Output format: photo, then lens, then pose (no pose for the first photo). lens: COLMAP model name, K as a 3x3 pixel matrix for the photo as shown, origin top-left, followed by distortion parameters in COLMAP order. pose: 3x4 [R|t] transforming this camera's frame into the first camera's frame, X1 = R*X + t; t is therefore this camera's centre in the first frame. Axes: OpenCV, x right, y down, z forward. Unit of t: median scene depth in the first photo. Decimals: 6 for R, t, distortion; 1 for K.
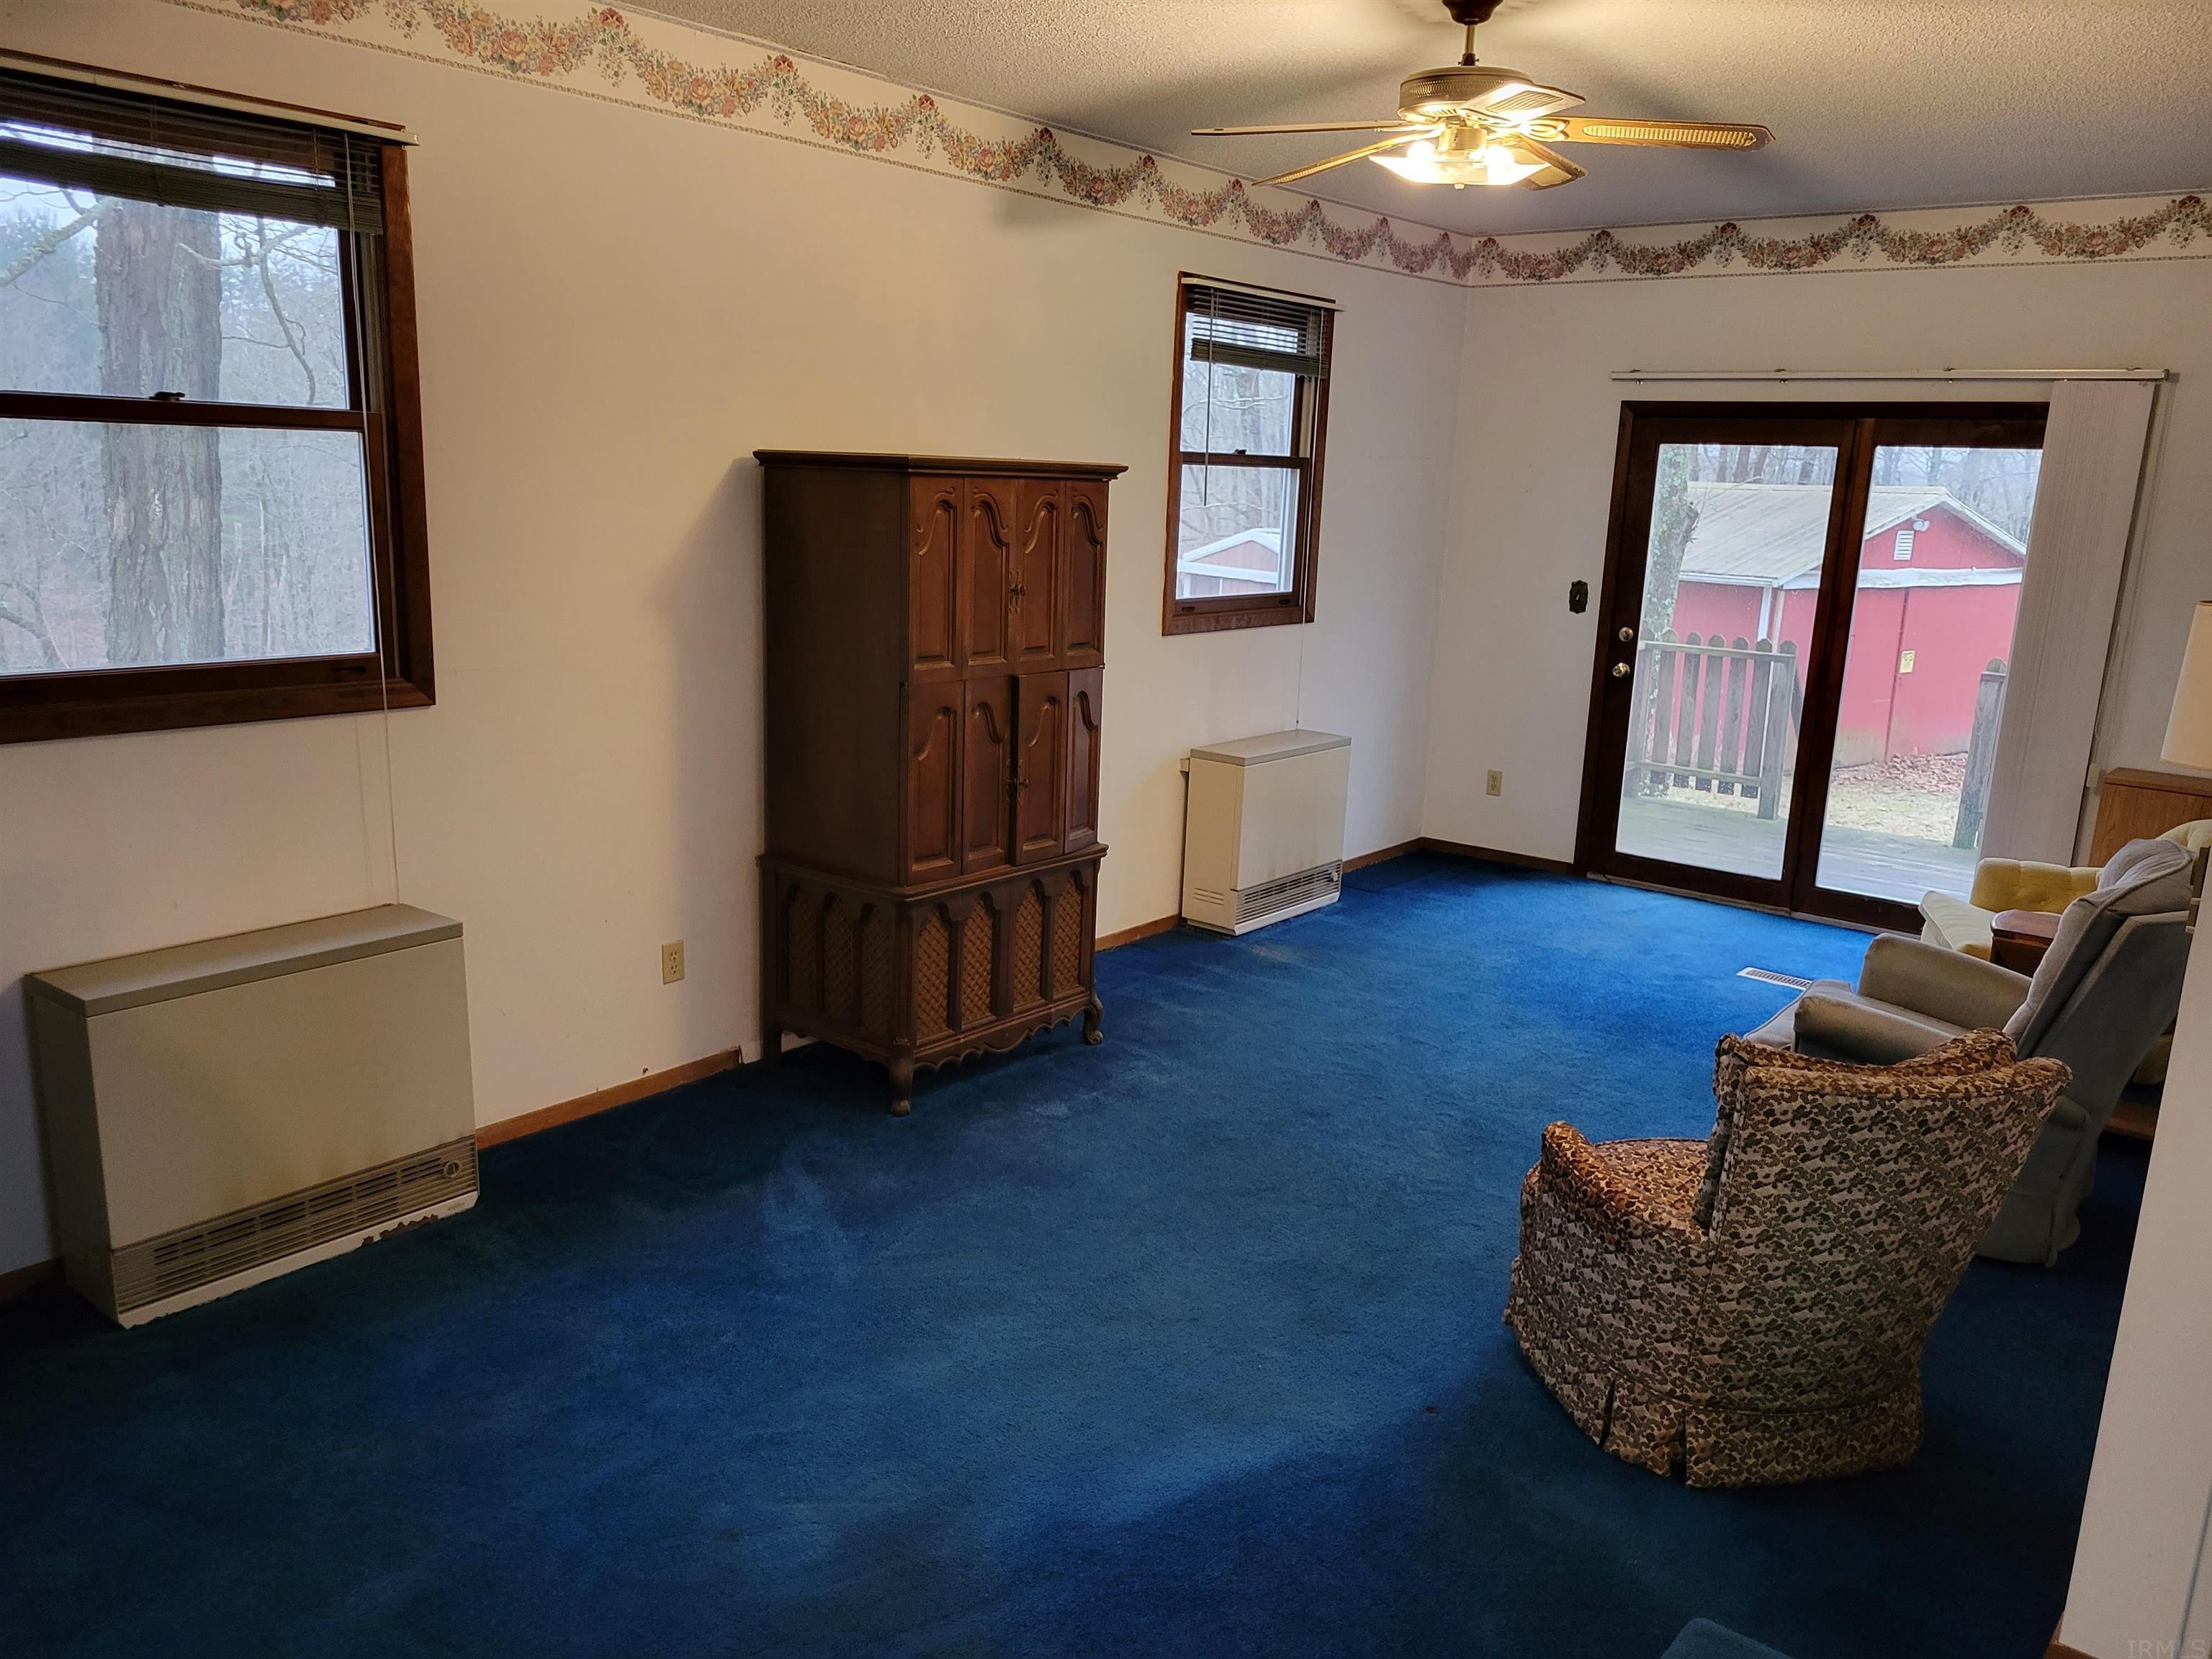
lens RADIAL K [[1658.6, 0, 1120.0], [0, 1658.6, 829.3], [0, 0, 1]] dist [0.029975, -0.015480]
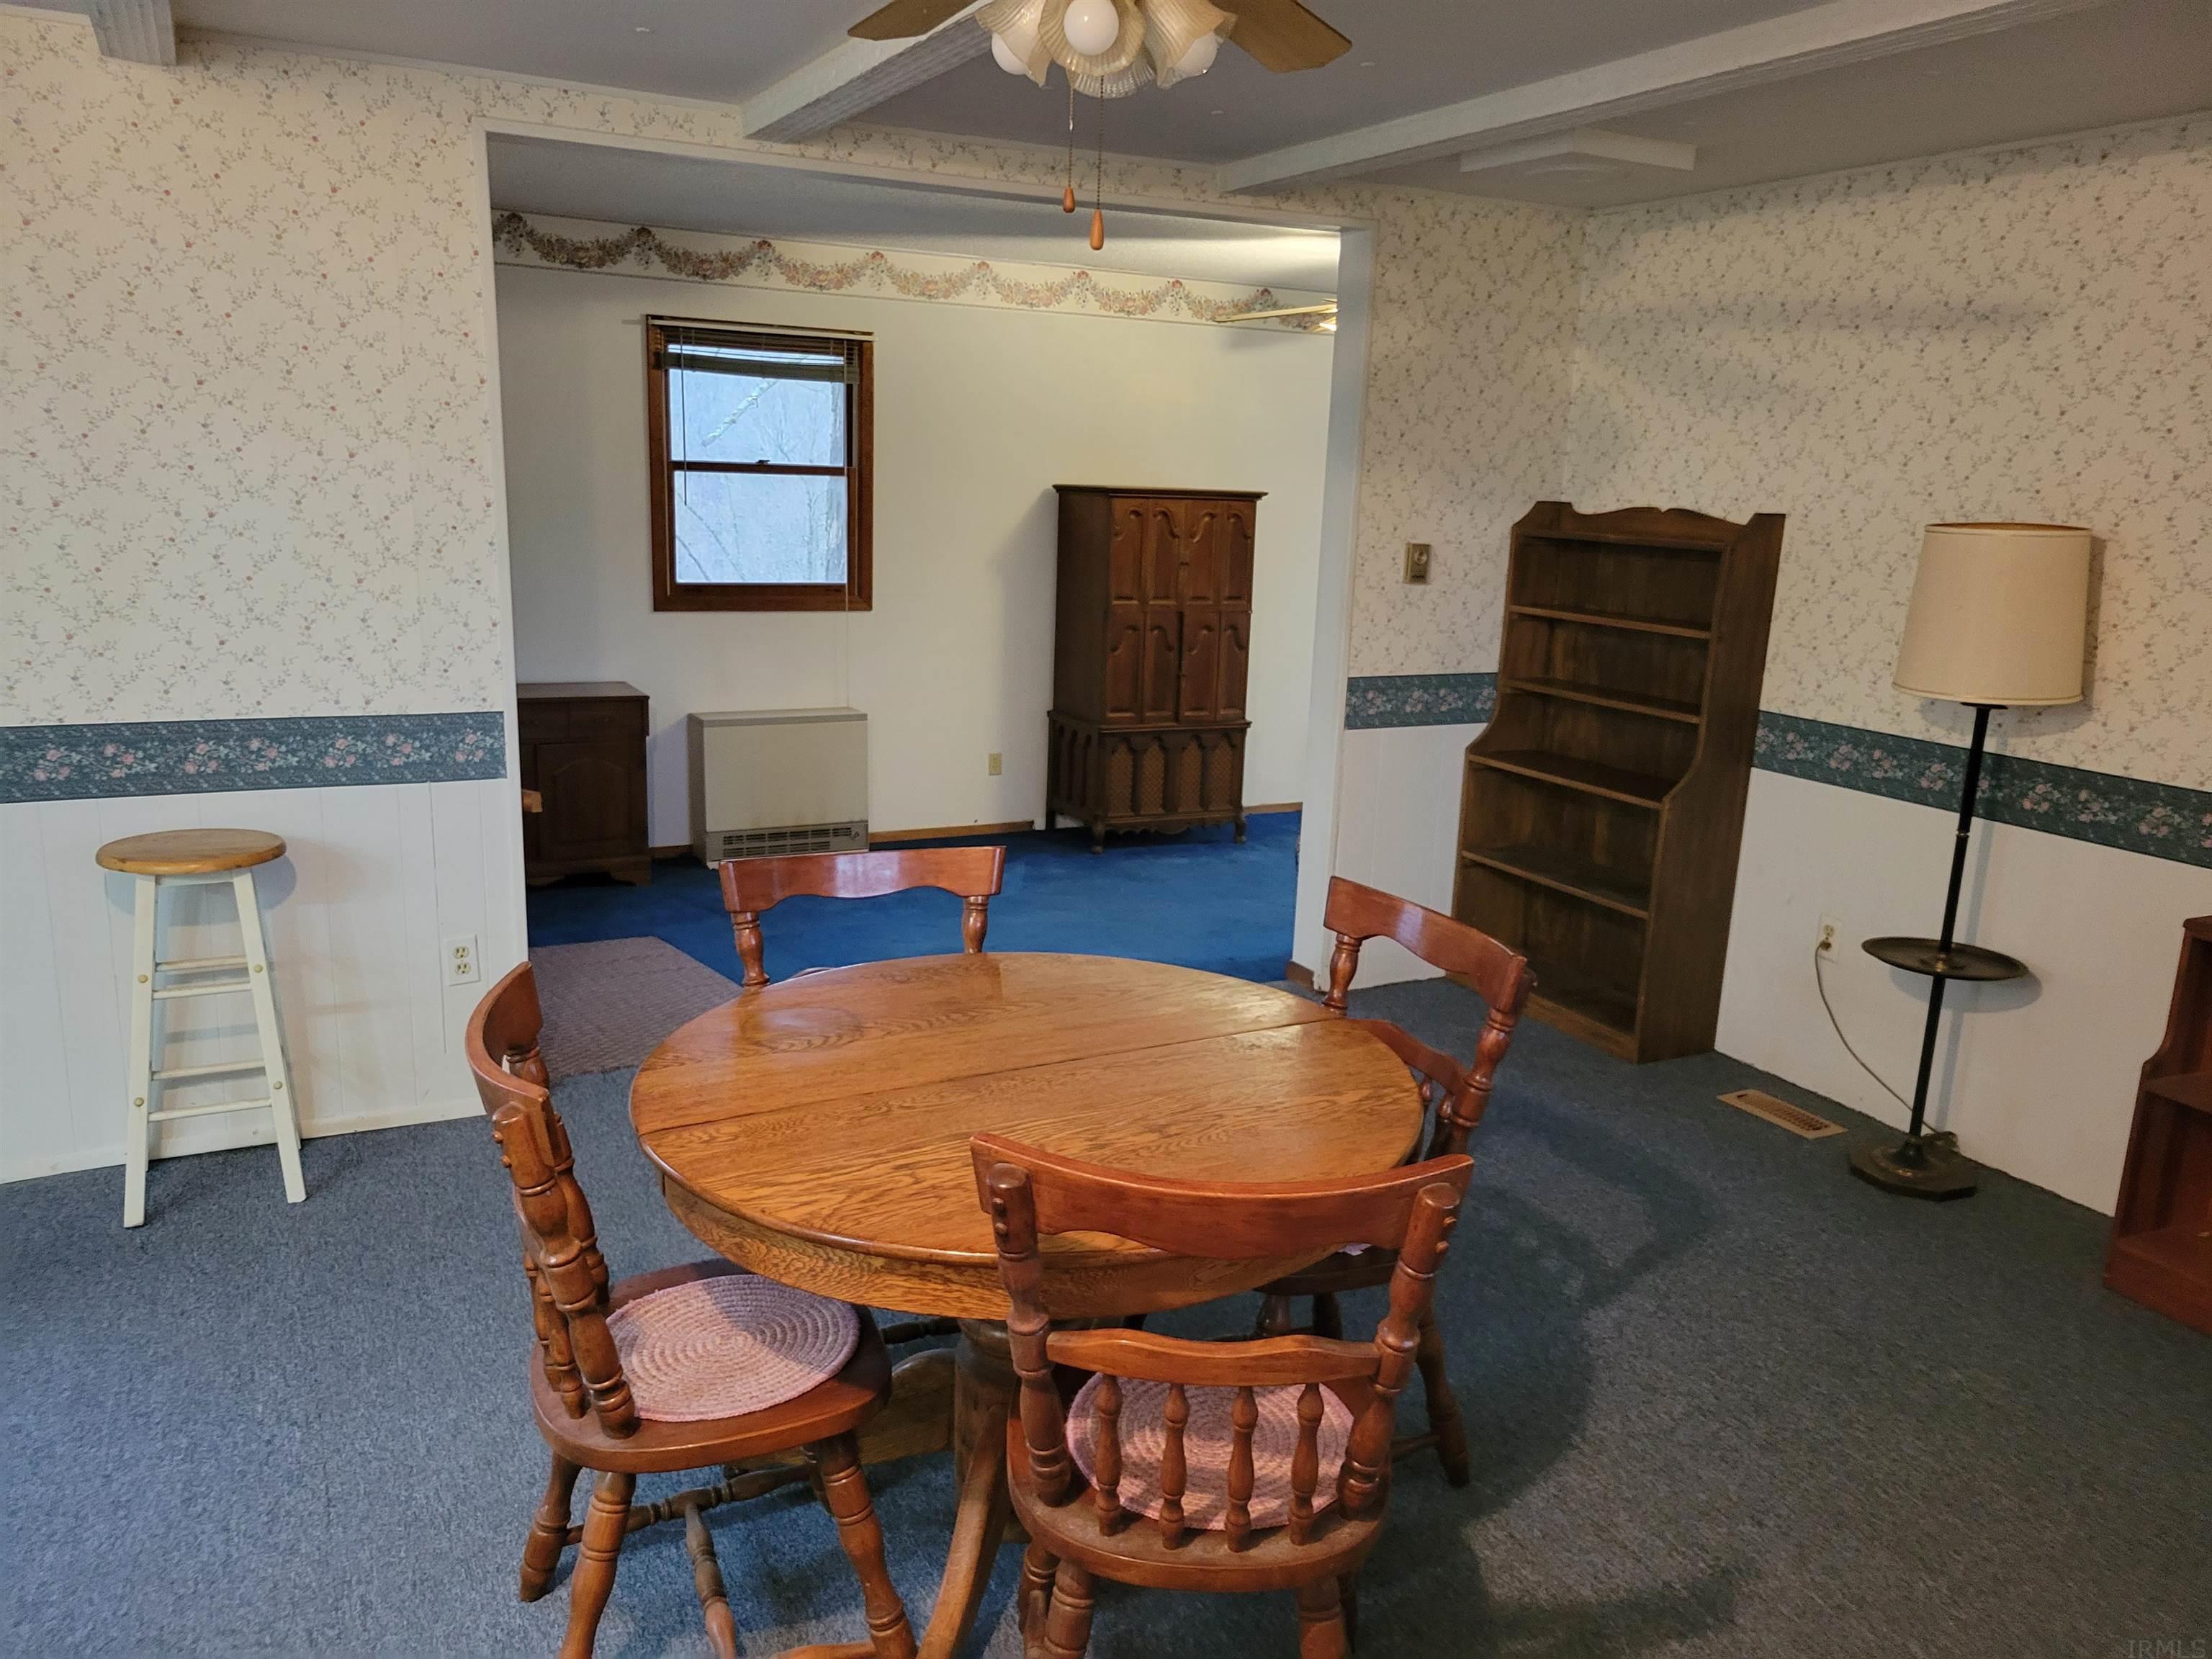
lens RADIAL K [[1658.6, 0, 1094.2], [0, 1658.6, 829.7], [0, 0, 1]] dist [0.029975, -0.015480]
pose [[0.908717, 0.078360, -0.409992, 0.588414], [-0.087311, 0.996176, -0.003122, 0.149427], [0.408180, 0.038634, 0.912084, -0.621239]]
